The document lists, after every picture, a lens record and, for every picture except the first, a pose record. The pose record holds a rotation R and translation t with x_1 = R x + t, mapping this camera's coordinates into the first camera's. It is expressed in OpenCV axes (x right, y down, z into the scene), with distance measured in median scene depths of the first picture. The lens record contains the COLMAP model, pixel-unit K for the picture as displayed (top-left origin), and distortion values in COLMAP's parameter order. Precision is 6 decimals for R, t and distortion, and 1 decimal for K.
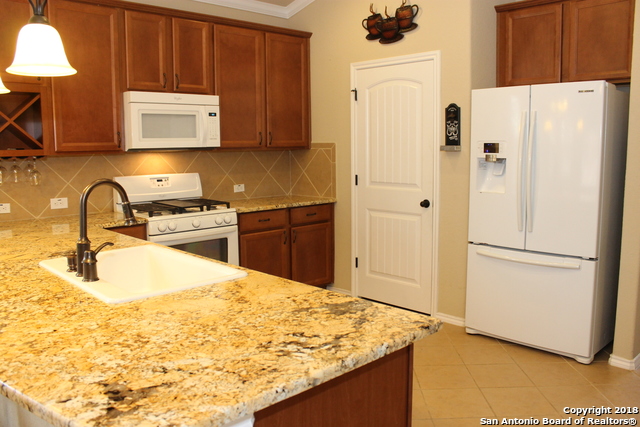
lens RADIAL K [[539.1, 0, 324.3], [0, 539.1, 212.7], [0, 0, 1]] dist [-0.175741, 0.162966]
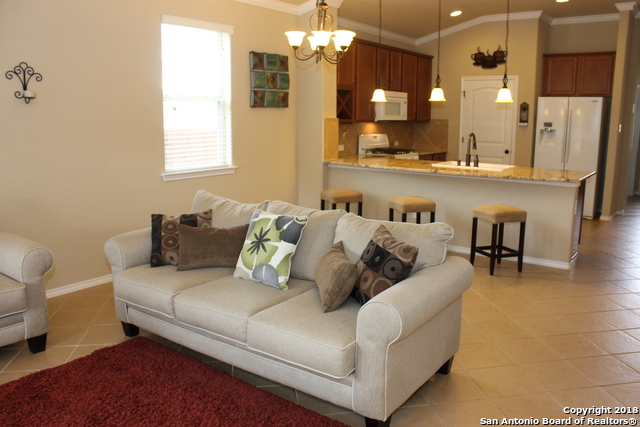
lens RADIAL K [[539.1, 0, 324.3], [0, 539.1, 212.7], [0, 0, 1]] dist [-0.175741, 0.162966]
pose [[0.984185, -0.014529, 0.176547, -0.841747], [0.005063, 0.998531, 0.053946, 0.101740], [-0.177072, -0.052199, 0.982813, -0.835646]]
